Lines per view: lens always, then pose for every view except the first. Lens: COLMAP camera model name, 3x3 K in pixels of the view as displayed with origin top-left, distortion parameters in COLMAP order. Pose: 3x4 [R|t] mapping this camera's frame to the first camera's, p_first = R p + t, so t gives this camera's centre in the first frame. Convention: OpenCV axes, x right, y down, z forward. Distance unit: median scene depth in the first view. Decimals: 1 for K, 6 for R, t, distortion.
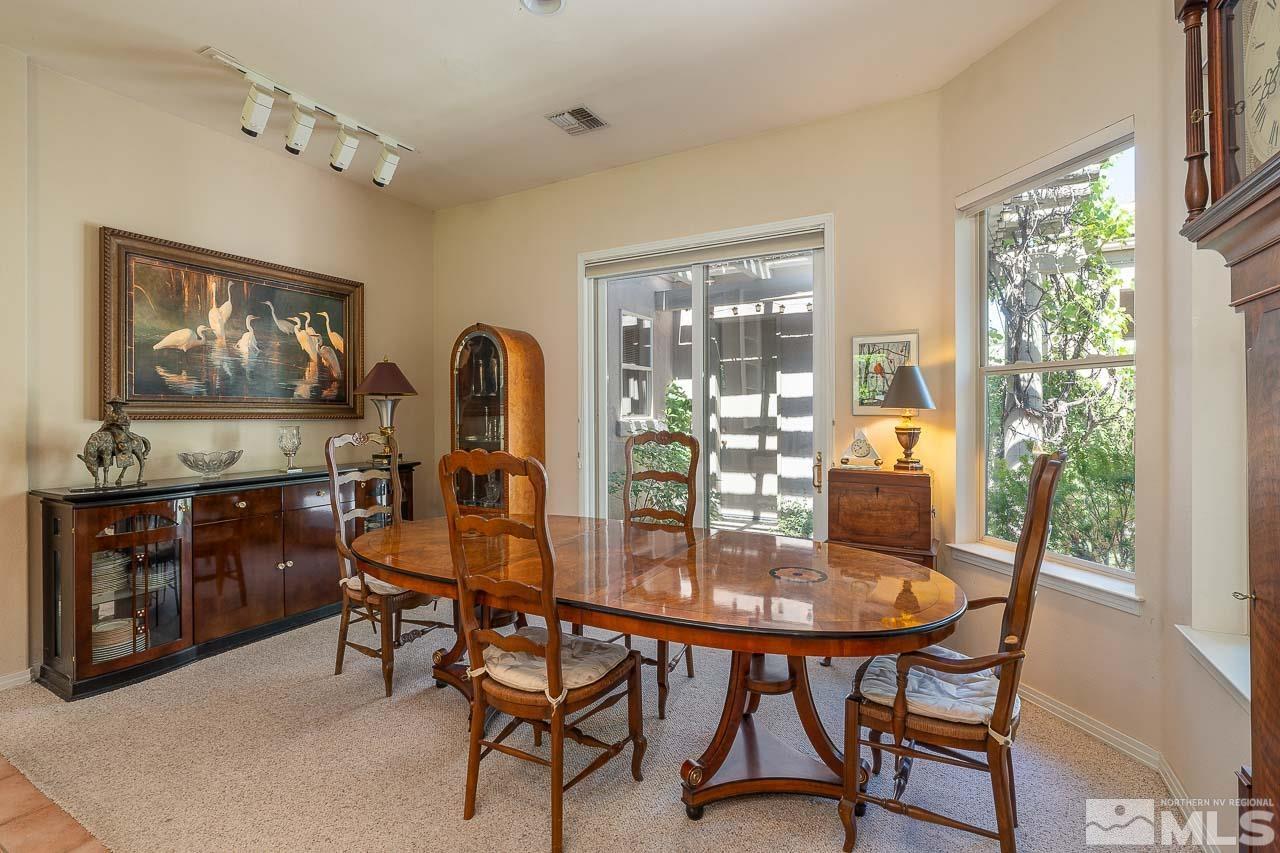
lens RADIAL K [[587.6, 0, 670.0], [0, 587.6, 410.1], [0, 0, 1]] dist [-0.003904, 0.000039]
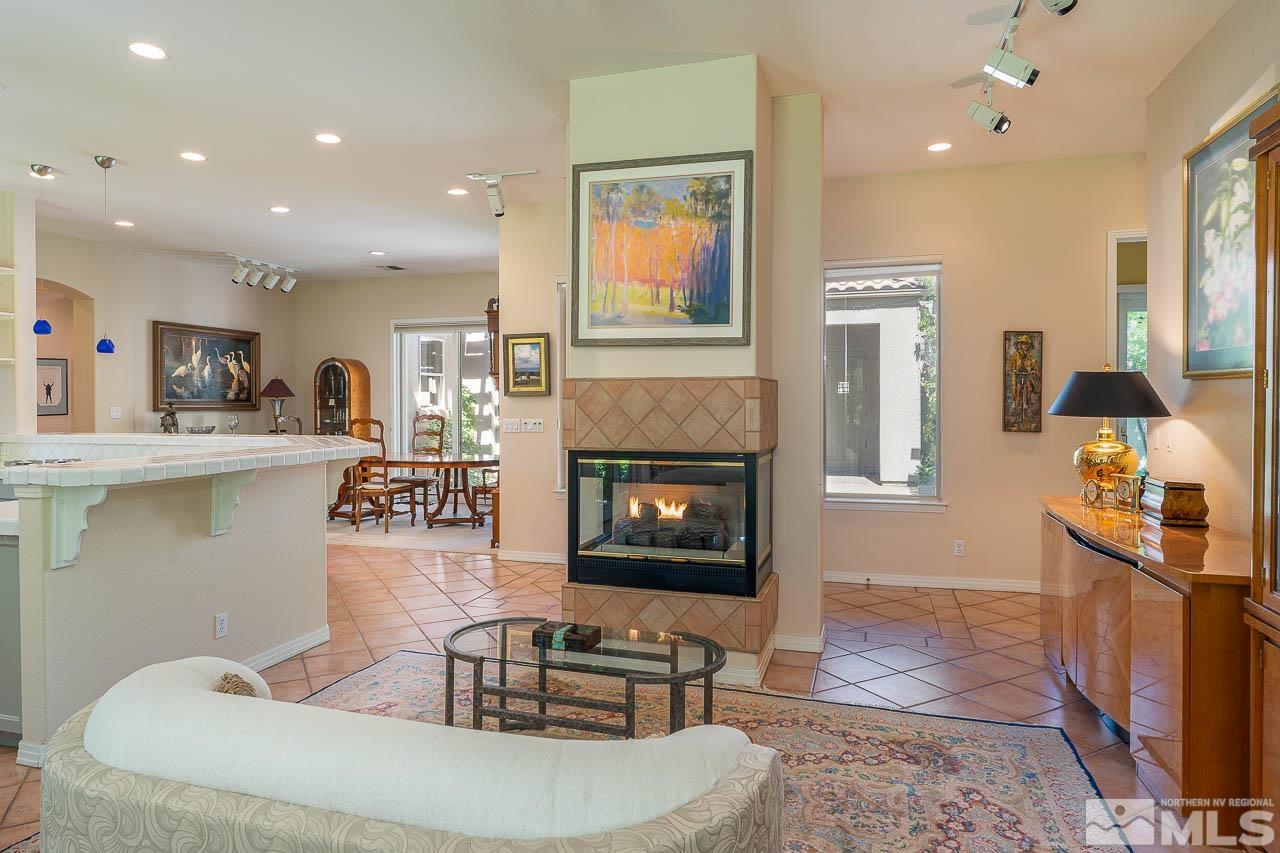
lens RADIAL K [[790.1, 0, 687.9], [0, 790.1, 397.4], [0, 0, 1]] dist [0.006317, 0.000677]
pose [[0.976768, -0.003126, 0.214275, 0.244050], [0.004172, 0.999981, -0.004432, -0.009448], [-0.214257, 0.005223, 0.976763, -1.774120]]
